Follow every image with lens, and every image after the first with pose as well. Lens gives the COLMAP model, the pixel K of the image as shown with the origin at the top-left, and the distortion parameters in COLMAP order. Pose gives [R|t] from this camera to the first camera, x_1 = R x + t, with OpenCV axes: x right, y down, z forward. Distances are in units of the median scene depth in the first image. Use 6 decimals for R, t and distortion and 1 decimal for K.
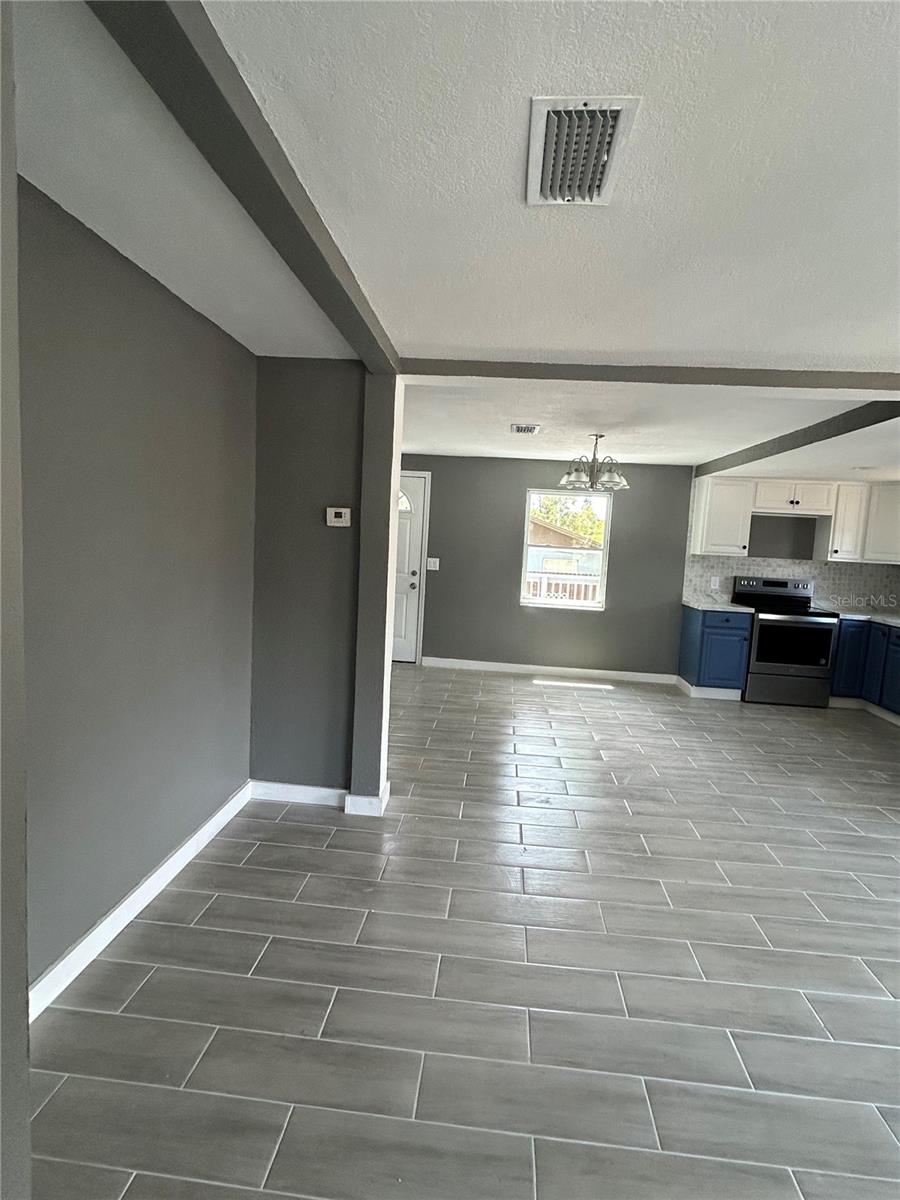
lens RADIAL K [[607.5, 0, 455.9], [0, 607.5, 598.9], [0, 0, 1]] dist [-0.000494, 0.005460]
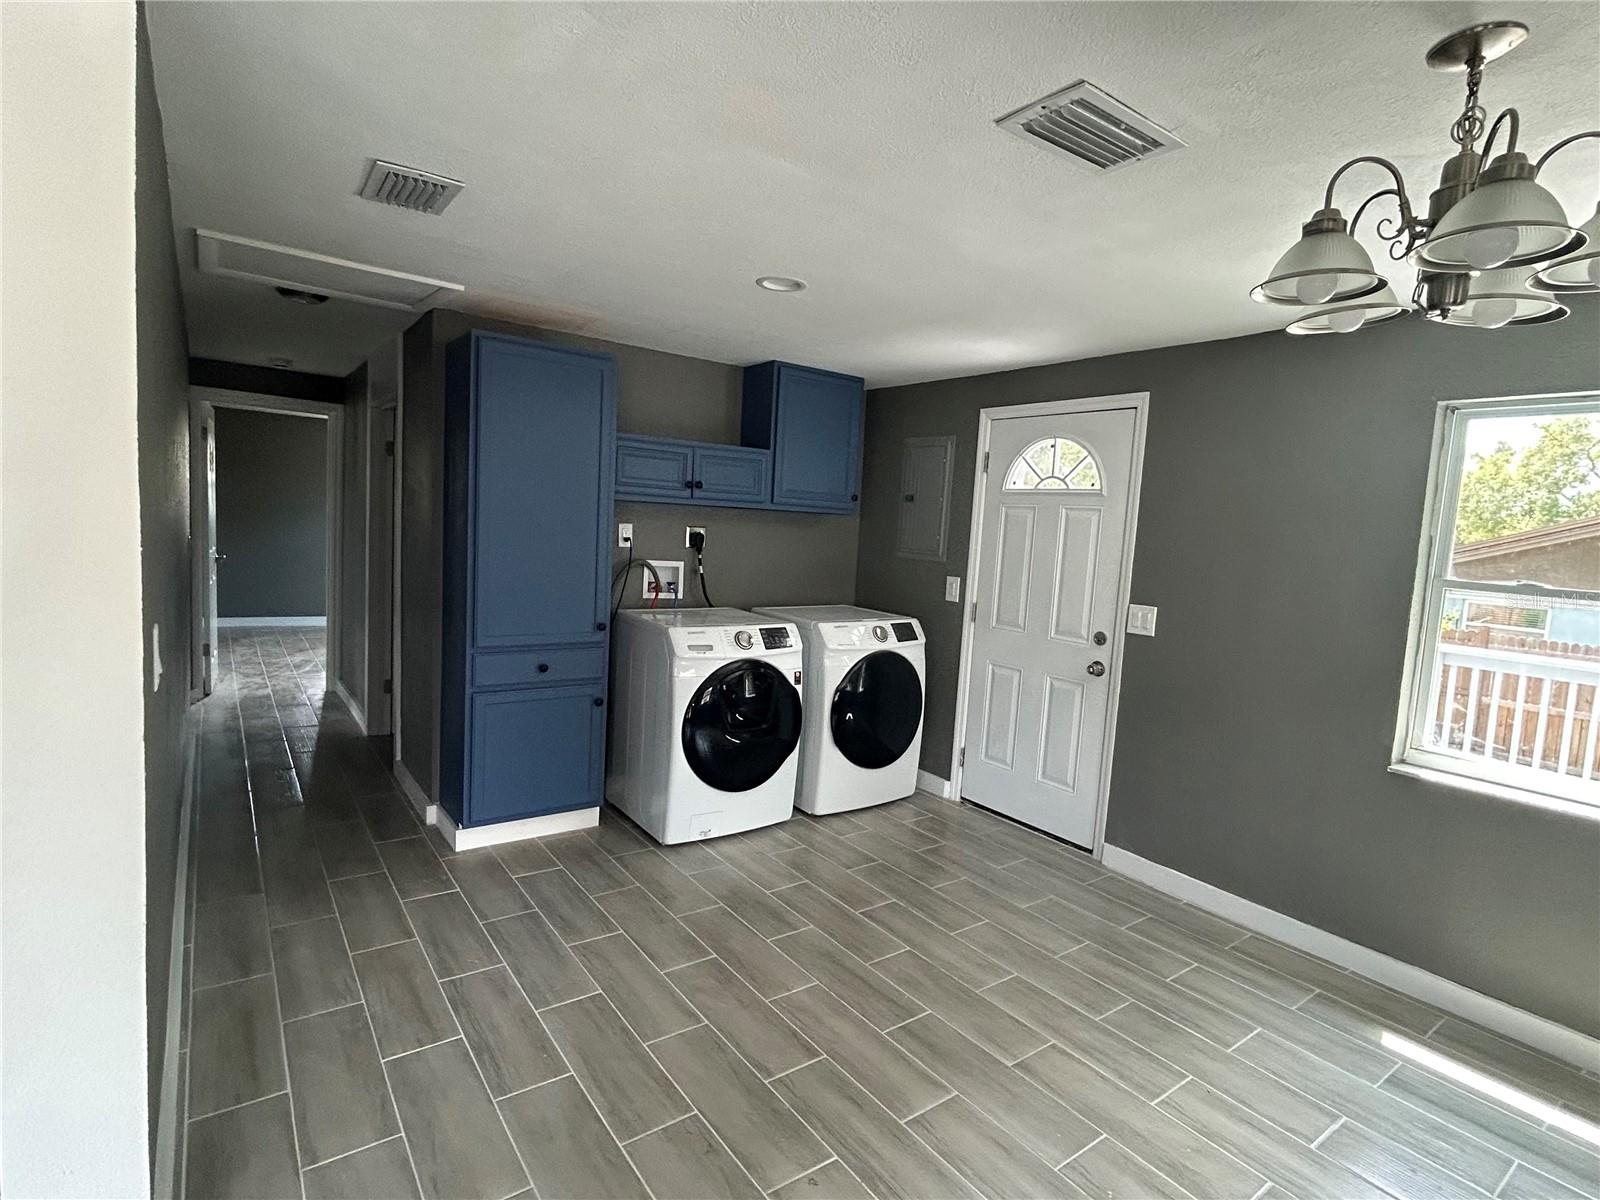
lens RADIAL K [[810.0, 0, 799.5], [0, 810.0, 597.2], [0, 0, 1]] dist [-0.000494, 0.005460]
pose [[0.656701, 0.054476, -0.752181, 0.215431], [-0.103617, 0.994446, -0.018442, -0.039066], [0.746999, 0.090049, 0.658698, 0.476106]]
